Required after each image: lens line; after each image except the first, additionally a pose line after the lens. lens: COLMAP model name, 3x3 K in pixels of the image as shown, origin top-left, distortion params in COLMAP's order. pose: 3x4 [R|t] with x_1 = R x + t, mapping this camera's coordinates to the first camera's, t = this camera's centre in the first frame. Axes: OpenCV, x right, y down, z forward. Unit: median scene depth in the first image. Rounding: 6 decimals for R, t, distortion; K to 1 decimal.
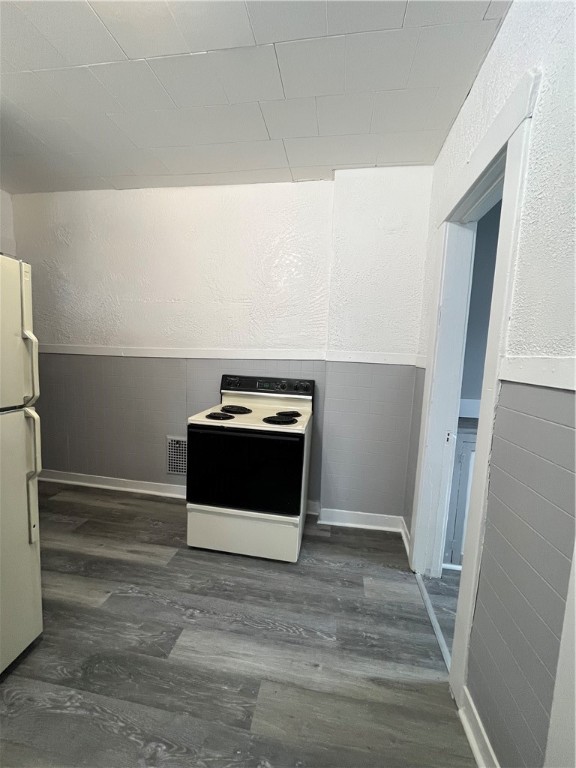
lens RADIAL K [[311.2, 0, 290.0], [0, 311.2, 386.8], [0, 0, 1]] dist [0.002404, 0.000326]
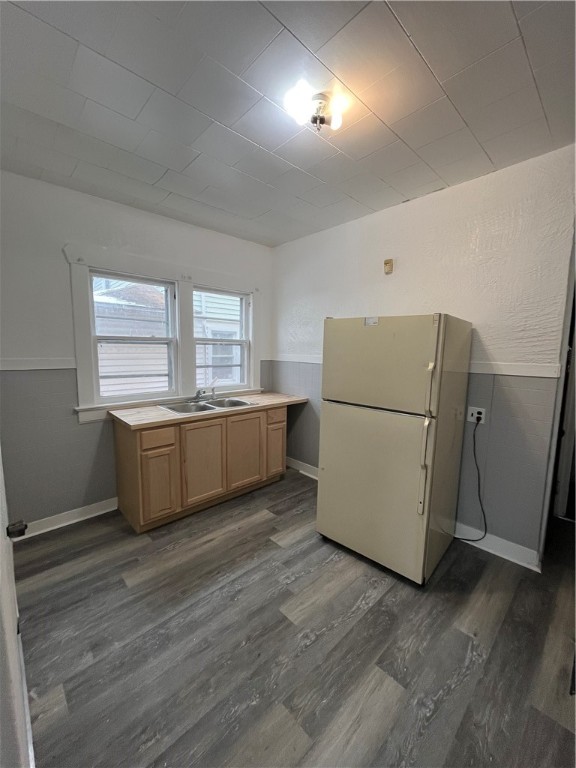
lens RADIAL K [[311.2, 0, 288.7], [0, 311.2, 384.2], [0, 0, 1]] dist [0.002404, 0.000326]
pose [[-0.607010, 0.050009, -0.793119, 0.587519], [-0.116906, 0.981541, 0.151363, -0.204911], [0.786048, 0.184599, -0.589959, 1.209949]]
